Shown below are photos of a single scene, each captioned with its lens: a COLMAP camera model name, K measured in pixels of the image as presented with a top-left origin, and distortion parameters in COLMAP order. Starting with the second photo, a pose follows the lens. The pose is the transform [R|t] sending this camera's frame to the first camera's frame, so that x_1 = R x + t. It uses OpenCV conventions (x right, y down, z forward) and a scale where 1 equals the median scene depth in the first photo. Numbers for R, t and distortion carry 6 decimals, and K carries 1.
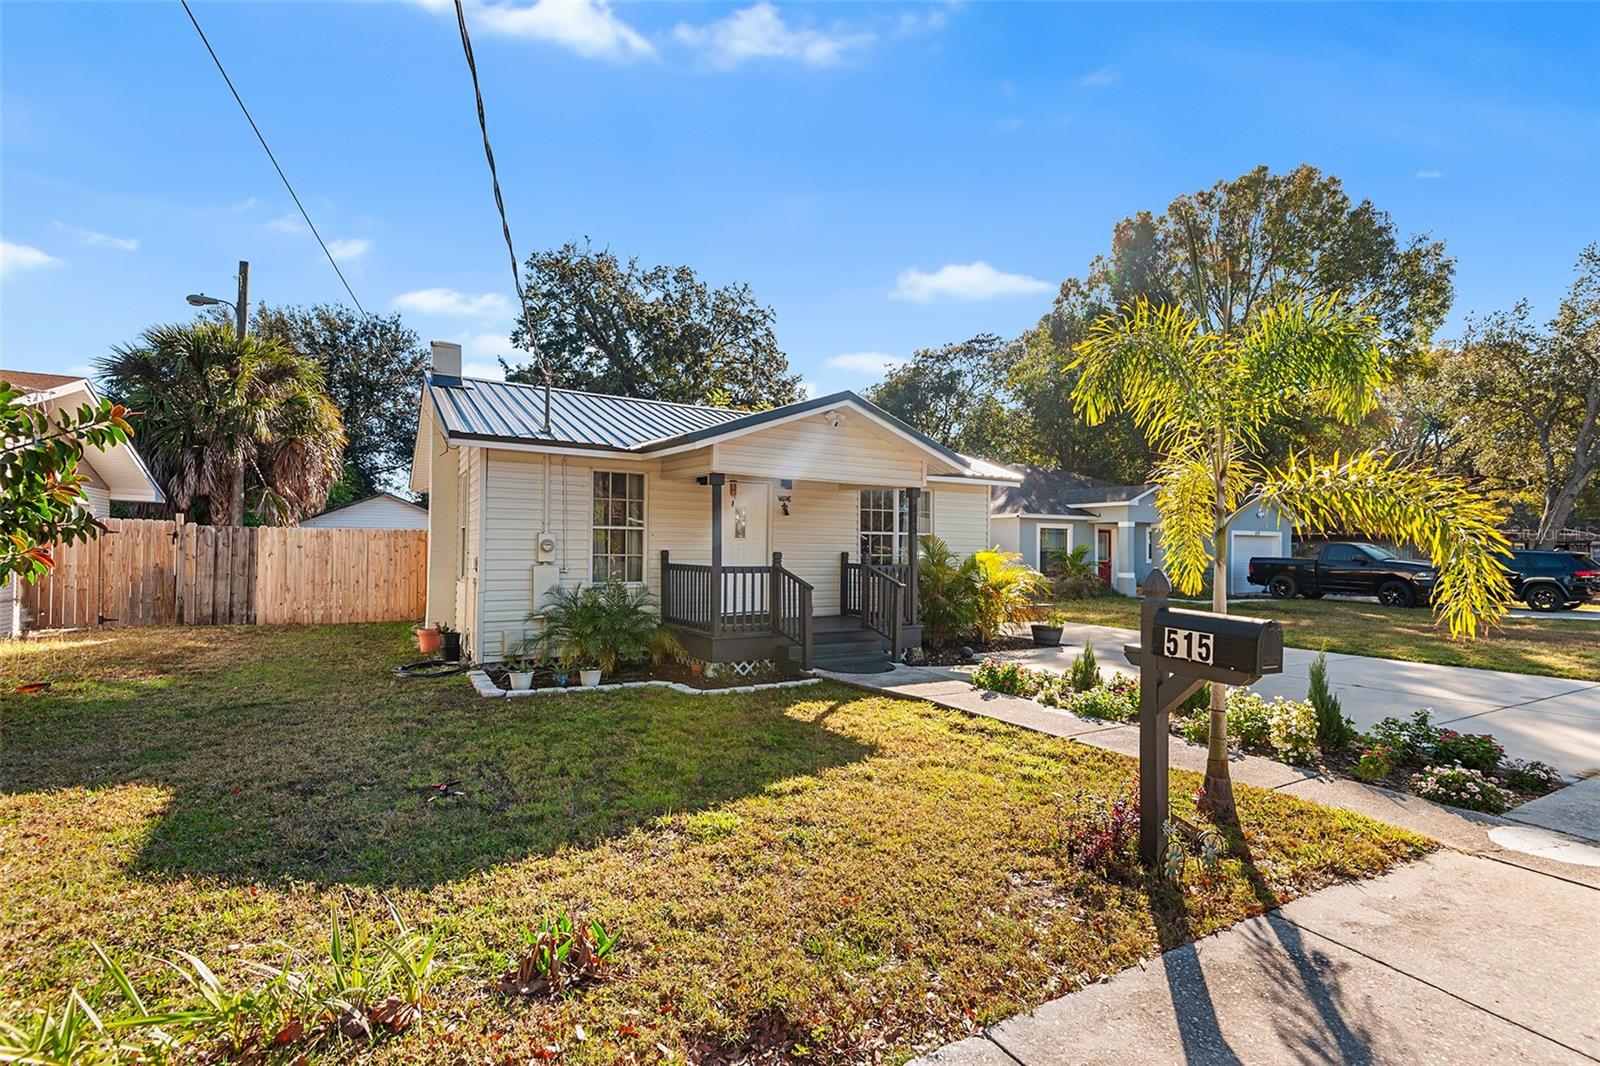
lens RADIAL K [[740.0, 0, 800.5], [0, 740.0, 555.7], [0, 0, 1]] dist [0.039198, -0.021031]
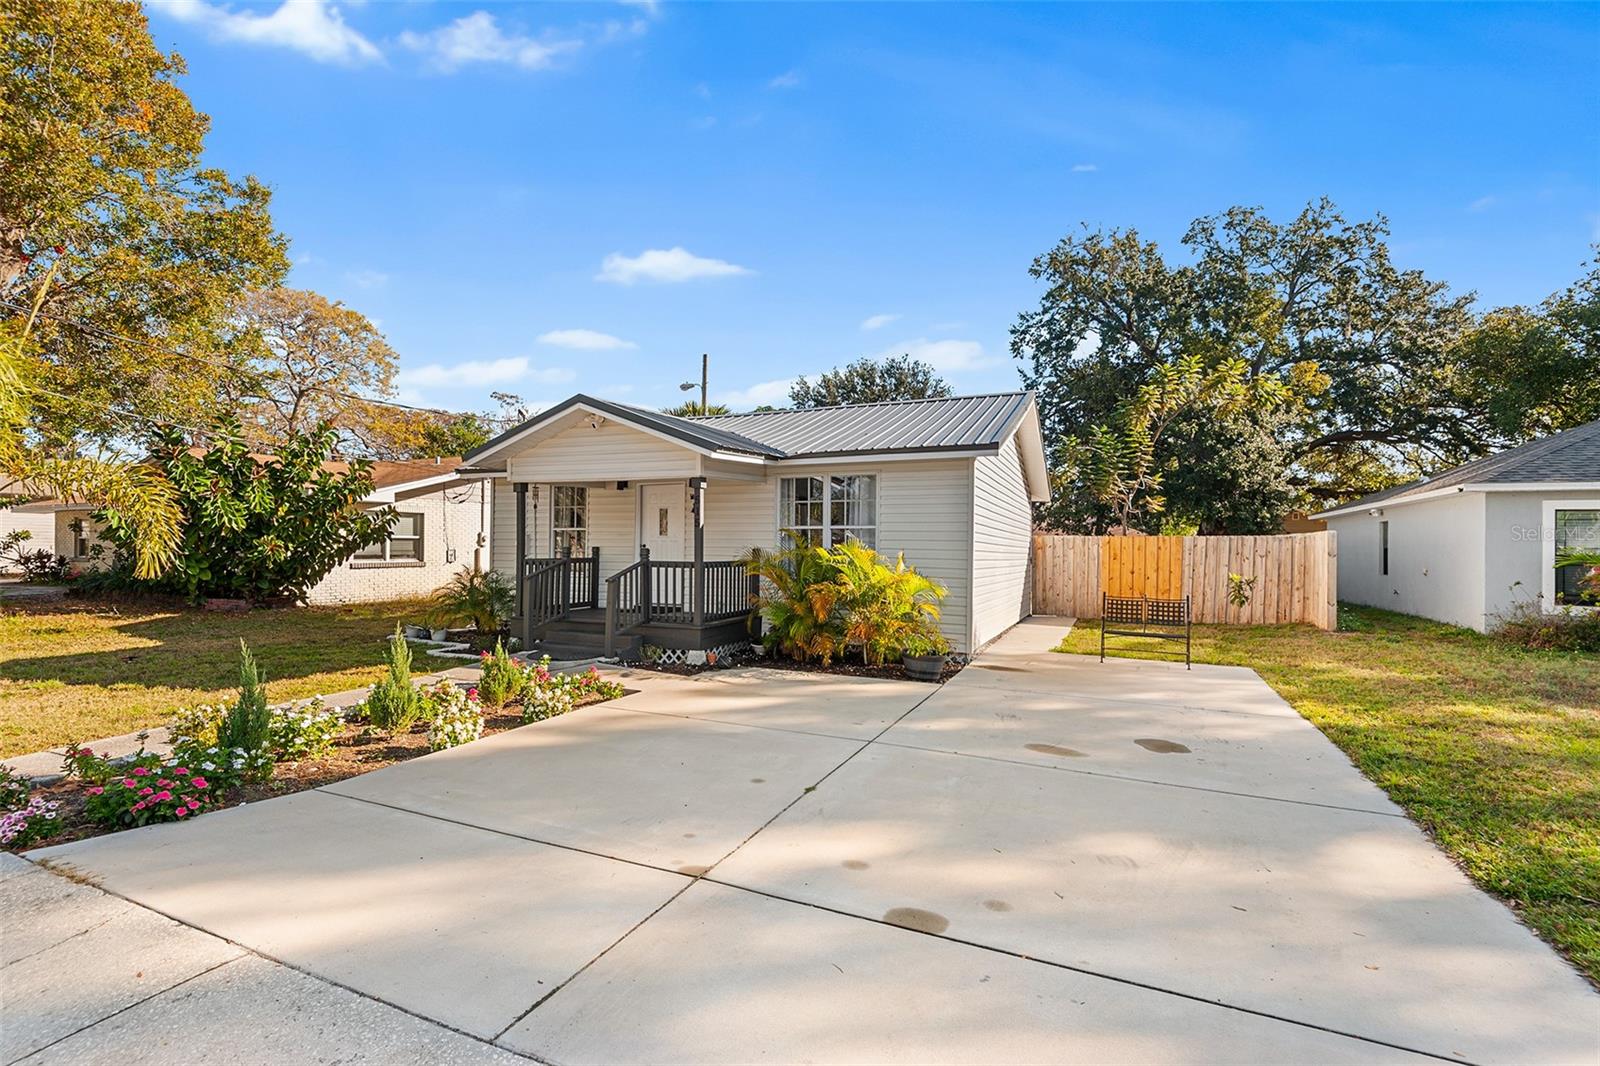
lens RADIAL K [[736.6, 0, 799.4], [0, 736.6, 552.9], [0, 0, 1]] dist [0.033535, -0.020976]
pose [[0.575564, 0.003031, -0.817751, 0.581937], [-0.011492, 0.999924, -0.004383, 0.002629], [0.817676, 0.011920, 0.575555, 0.340992]]
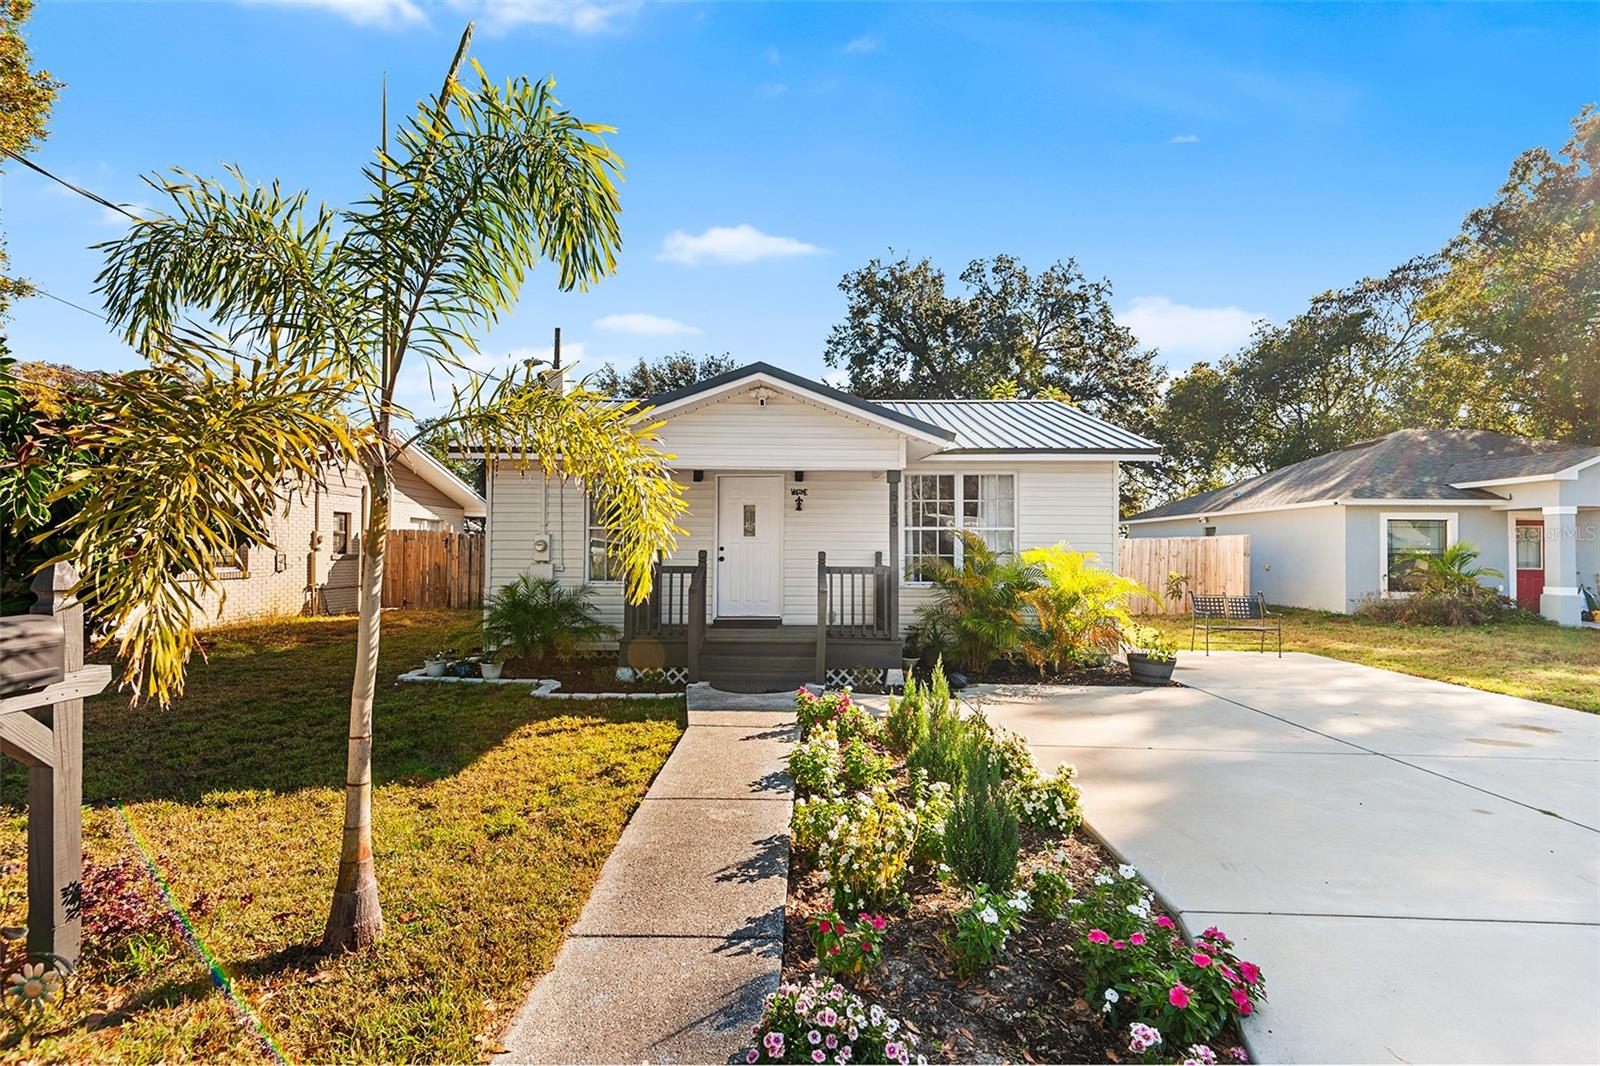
lens RADIAL K [[736.6, 0, 799.4], [0, 736.6, 552.9], [0, 0, 1]] dist [0.033535, -0.020976]
pose [[0.850852, -0.002644, -0.525398, 0.289098], [-0.002939, 0.999948, -0.009791, 0.003412], [0.525397, 0.009875, 0.850800, 0.156310]]
